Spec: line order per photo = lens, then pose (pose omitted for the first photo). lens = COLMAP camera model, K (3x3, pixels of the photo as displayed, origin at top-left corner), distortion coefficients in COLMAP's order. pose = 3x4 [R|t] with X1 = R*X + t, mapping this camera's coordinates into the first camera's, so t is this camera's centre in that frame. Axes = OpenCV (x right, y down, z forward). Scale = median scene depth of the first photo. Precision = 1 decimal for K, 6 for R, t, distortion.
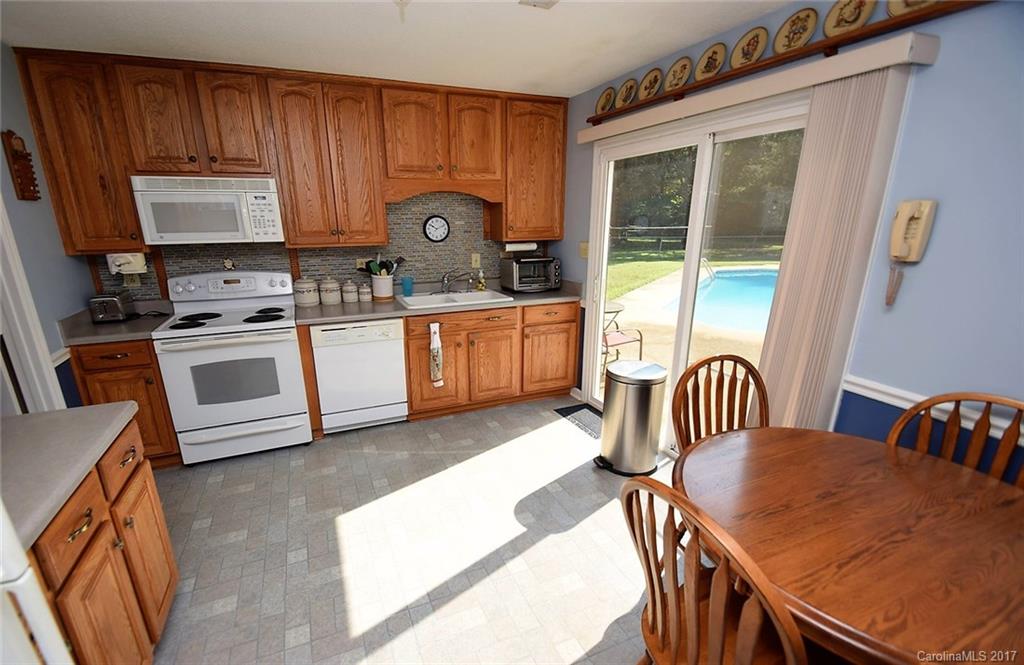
lens RADIAL K [[457.9, 0, 506.1], [0, 457.9, 362.0], [0, 0, 1]] dist [-0.038417, -0.000351]
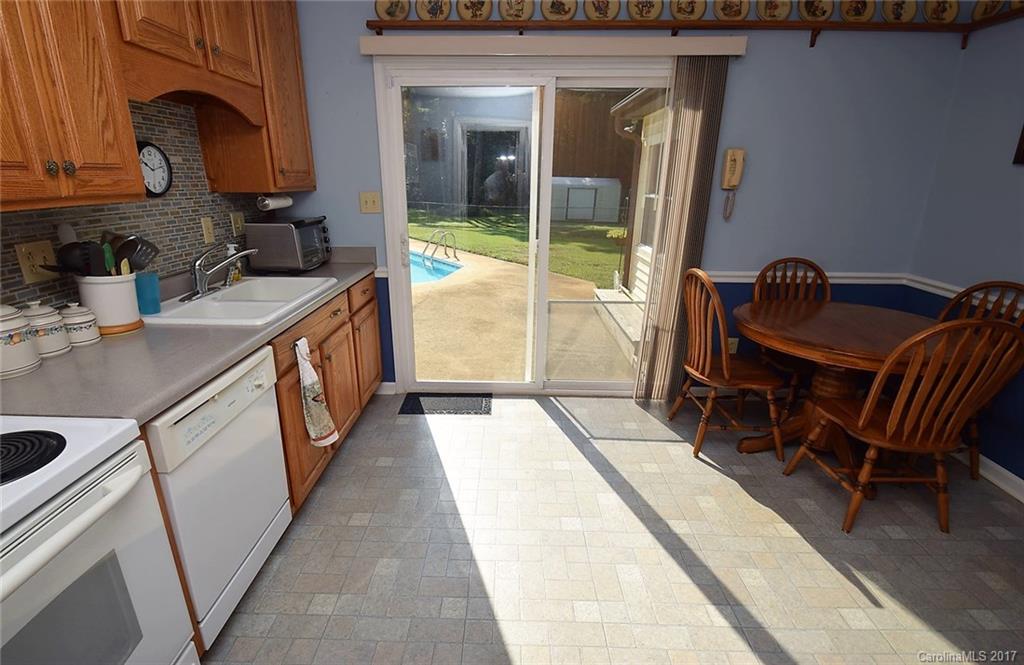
lens RADIAL K [[491.0, 0, 509.0], [0, 491.0, 355.6], [0, 0, 1]] dist [0.000159, -0.000044]
pose [[0.409724, -0.298730, 0.861909, -0.572888], [0.261357, 0.943690, 0.202834, -0.122398], [-0.873967, 0.142160, 0.464728, 0.496860]]
